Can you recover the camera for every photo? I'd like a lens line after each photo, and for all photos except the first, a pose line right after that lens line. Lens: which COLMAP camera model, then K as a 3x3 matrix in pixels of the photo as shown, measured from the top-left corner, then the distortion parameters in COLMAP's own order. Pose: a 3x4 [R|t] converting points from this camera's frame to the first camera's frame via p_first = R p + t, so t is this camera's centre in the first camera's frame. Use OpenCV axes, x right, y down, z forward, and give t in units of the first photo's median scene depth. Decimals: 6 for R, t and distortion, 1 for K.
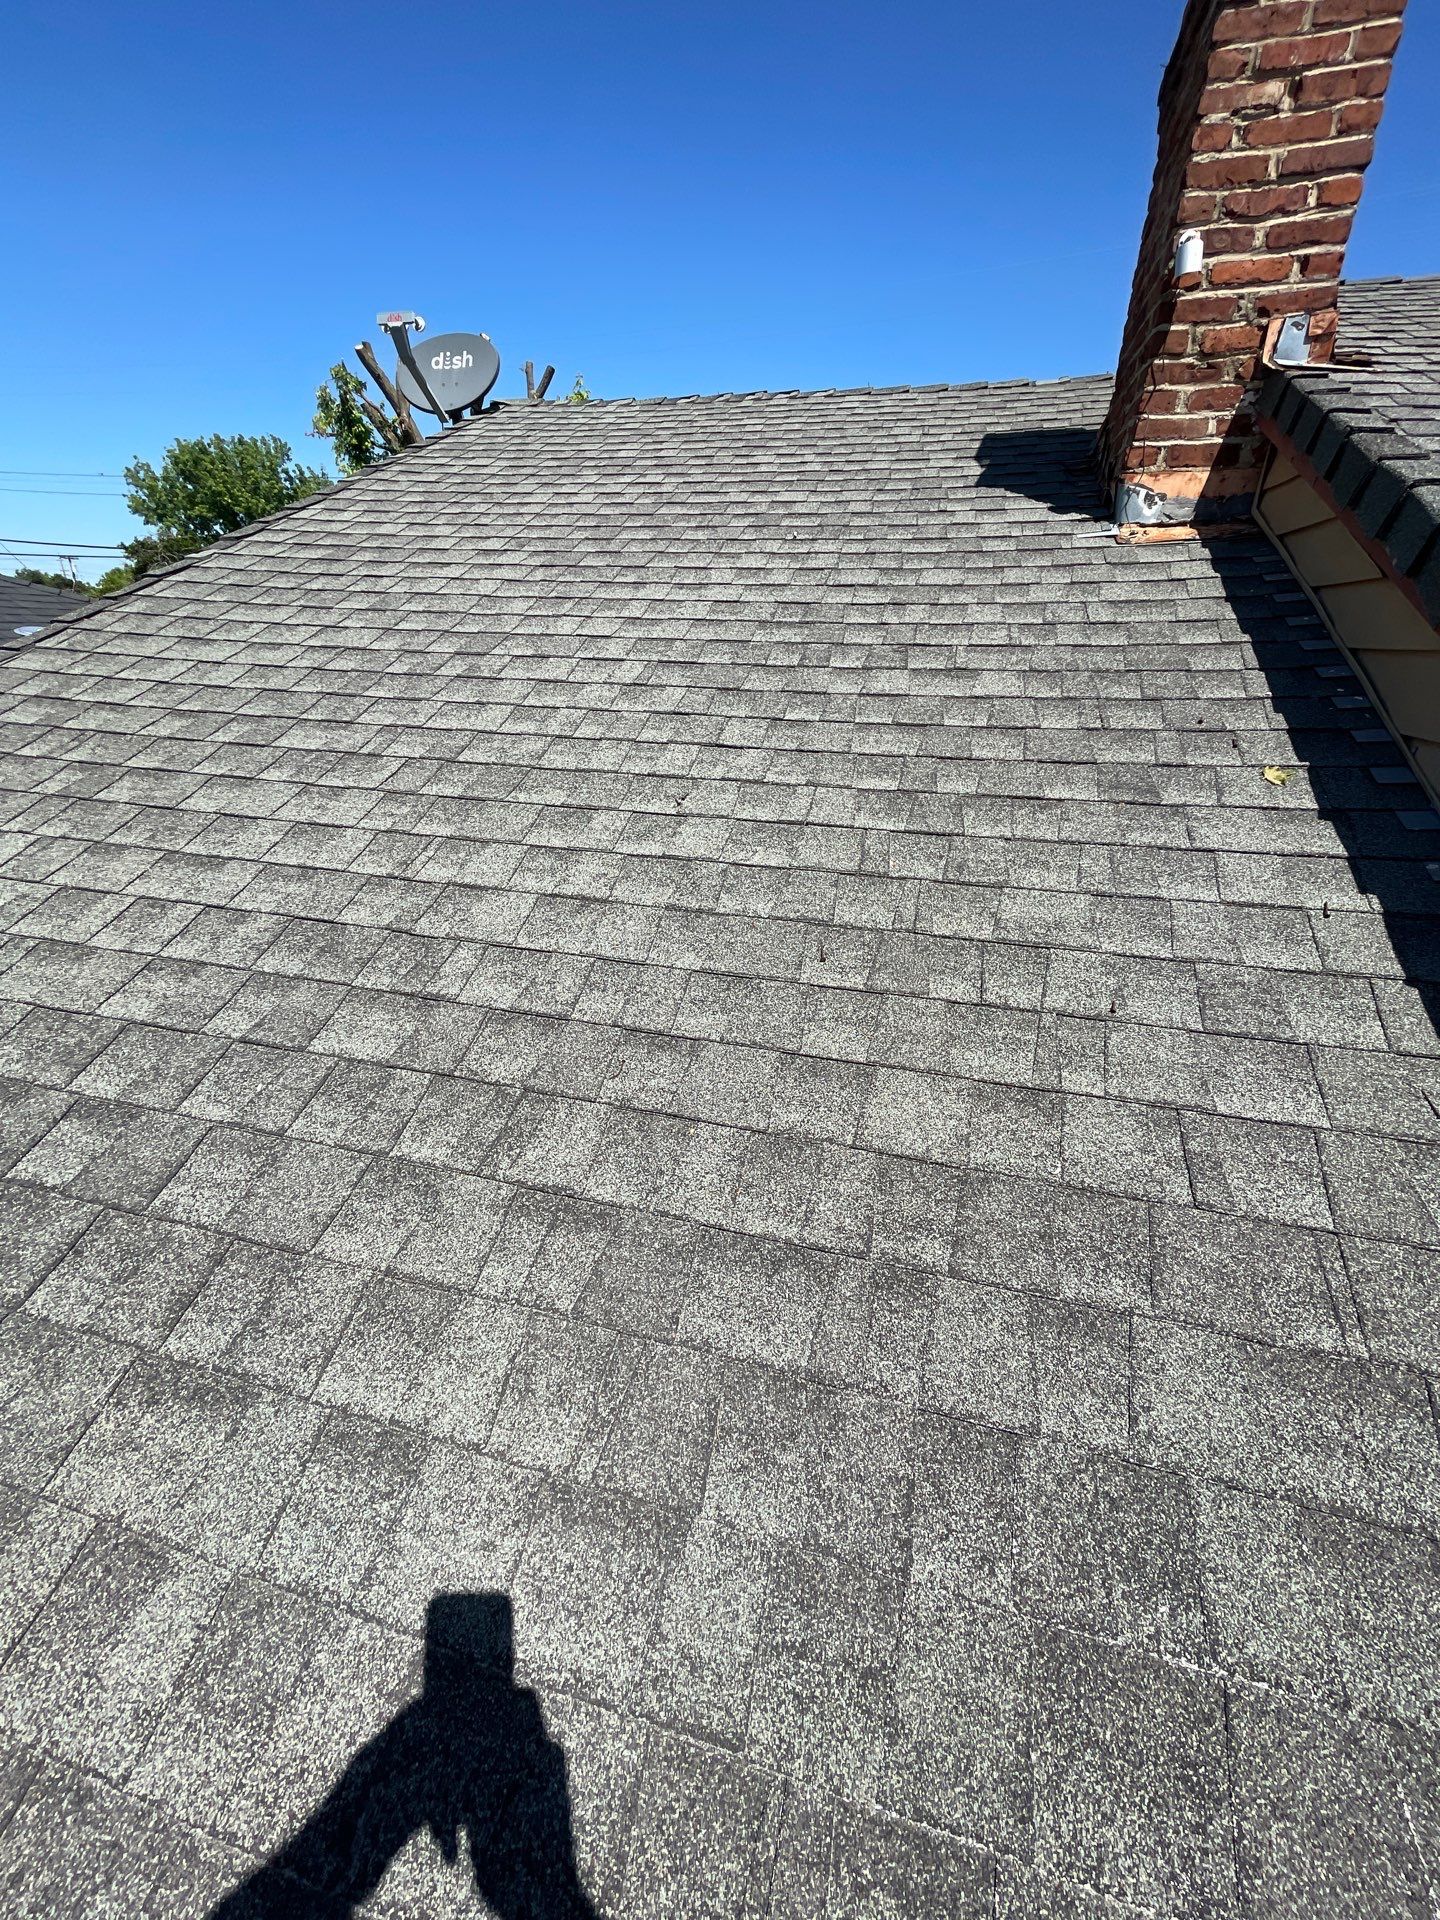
lens RADIAL K [[763.8, 0, 722.6], [0, 763.8, 957.4], [0, 0, 1]] dist [-0.000550, 0.000072]
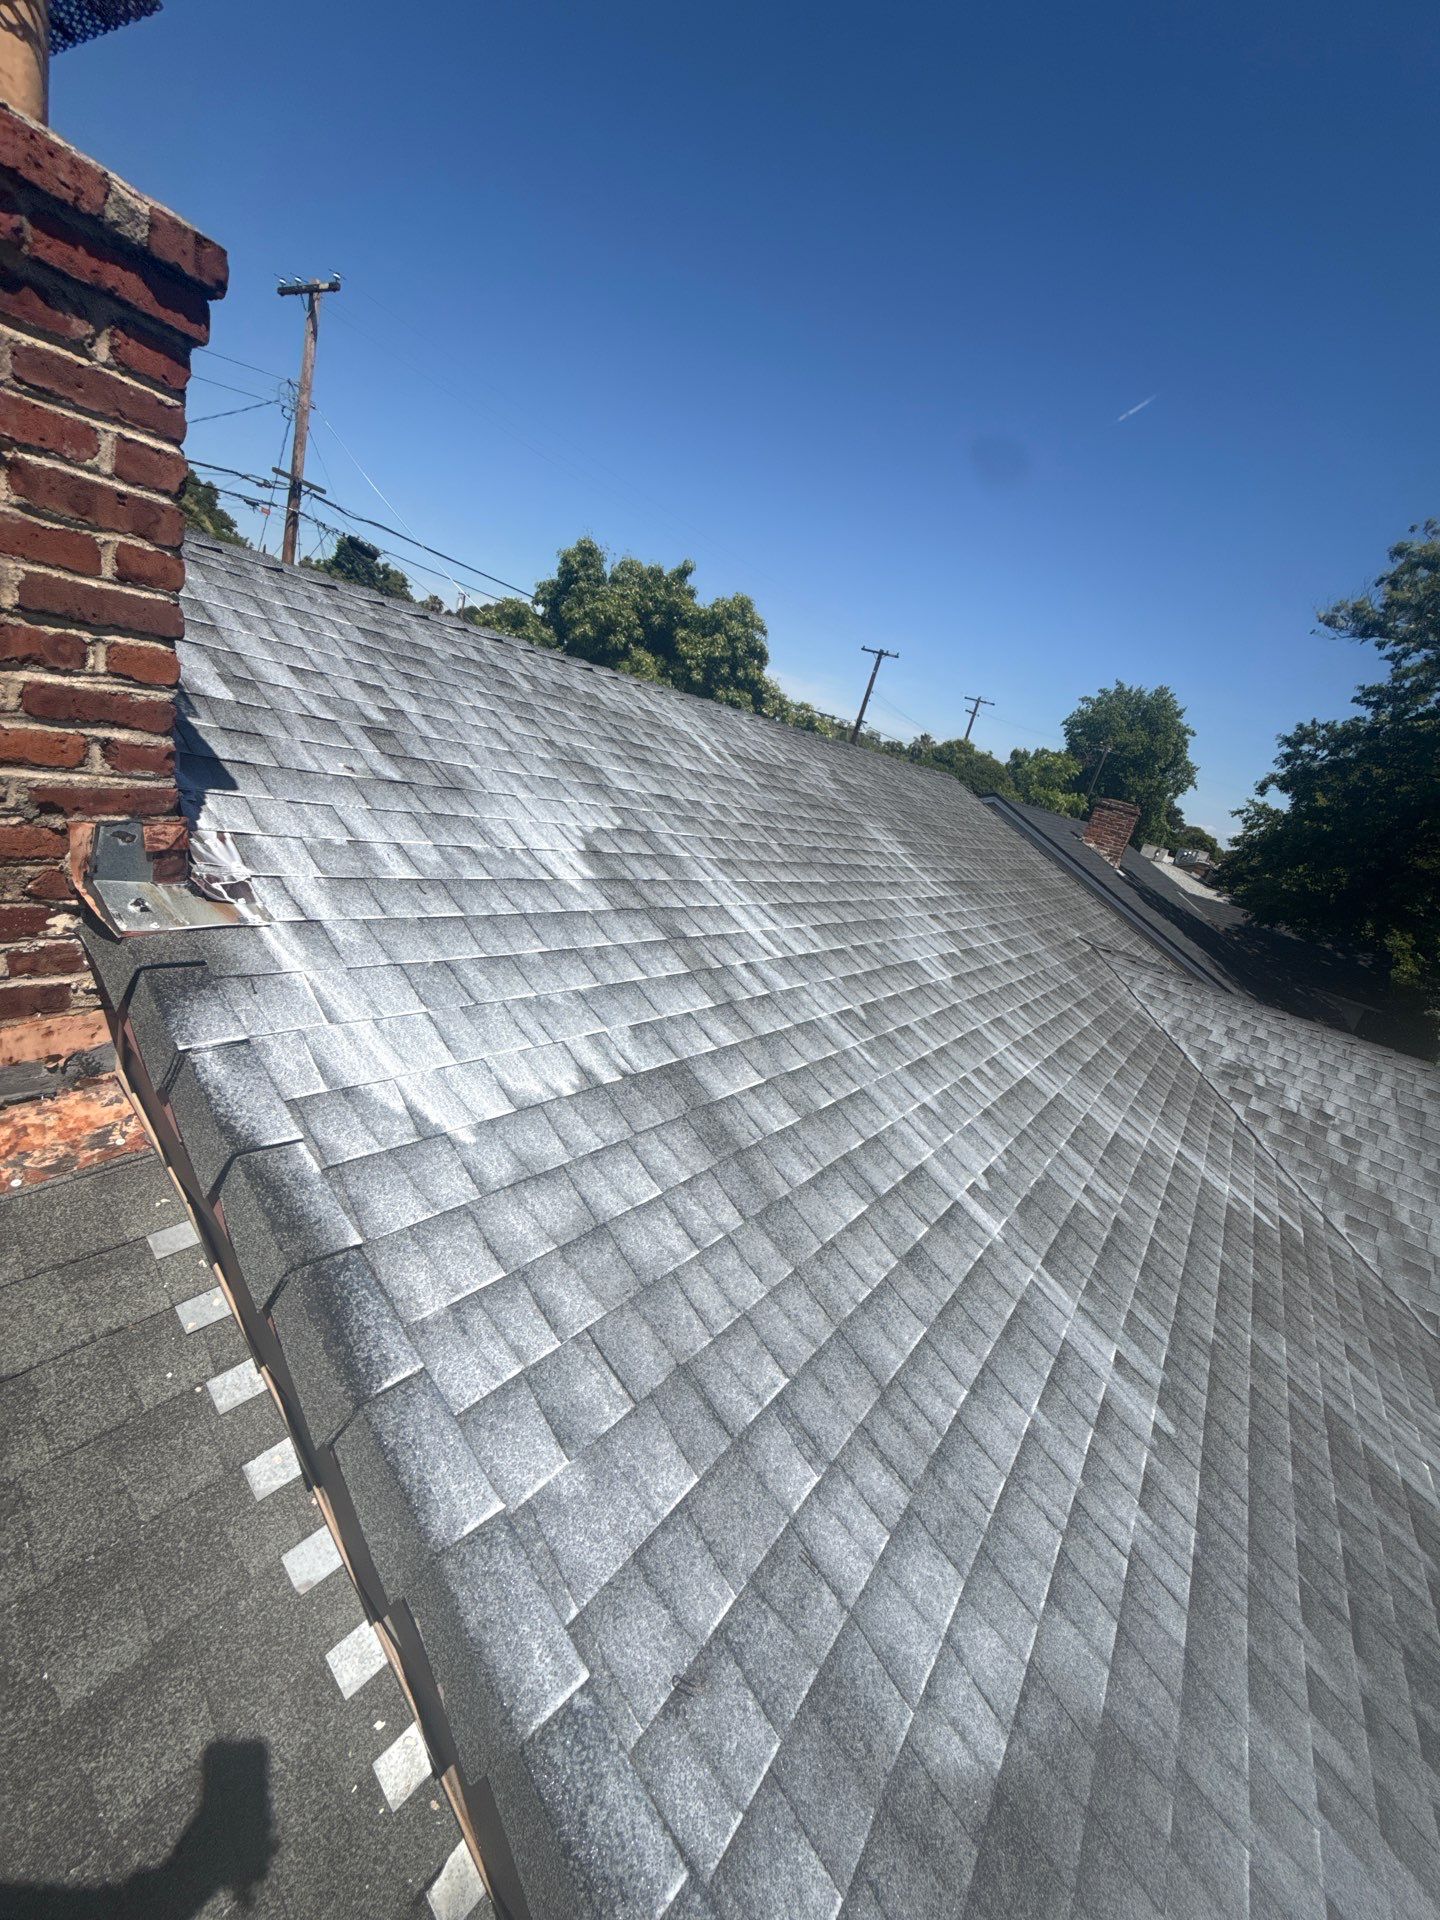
lens RADIAL K [[763.8, 0, 720.9], [0, 763.8, 955.6], [0, 0, 1]] dist [-0.000550, 0.000072]
pose [[0.348480, -0.203975, 0.914853, 0.395159], [0.128842, 0.977194, 0.168797, -0.895699], [-0.928419, 0.059049, 0.366813, 0.391586]]
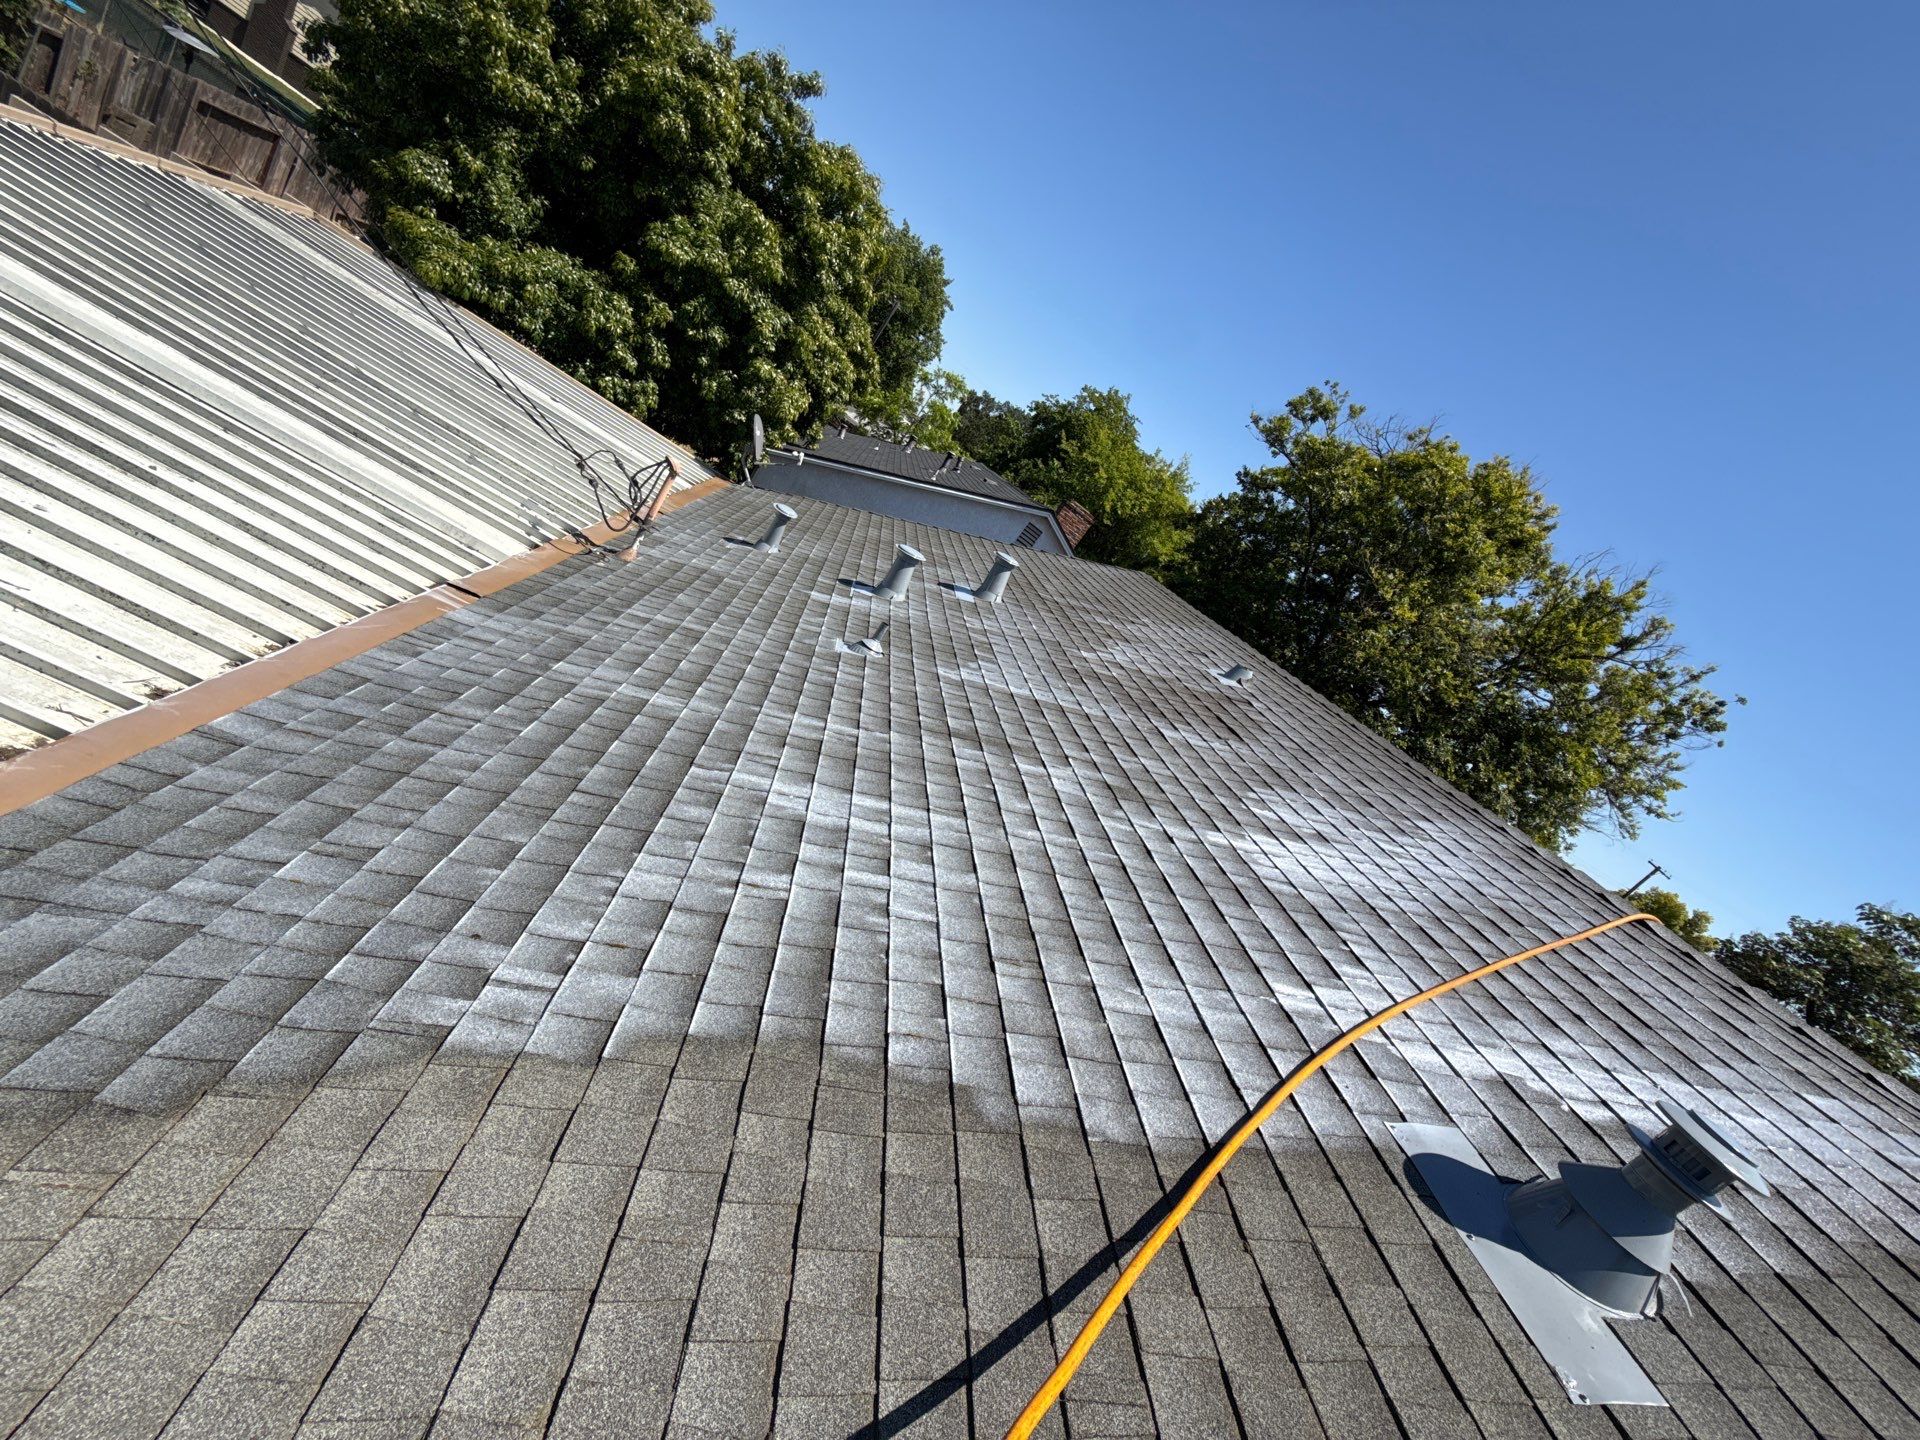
lens RADIAL K [[763.8, 0, 963.2], [0, 763.8, 723.8], [0, 0, 1]] dist [-0.000550, 0.000072]
pose [[-0.272737, -0.520370, 0.809215, 1.077450], [-0.239073, 0.851377, 0.466906, -2.316780], [-0.931911, -0.066119, -0.356609, 3.794754]]
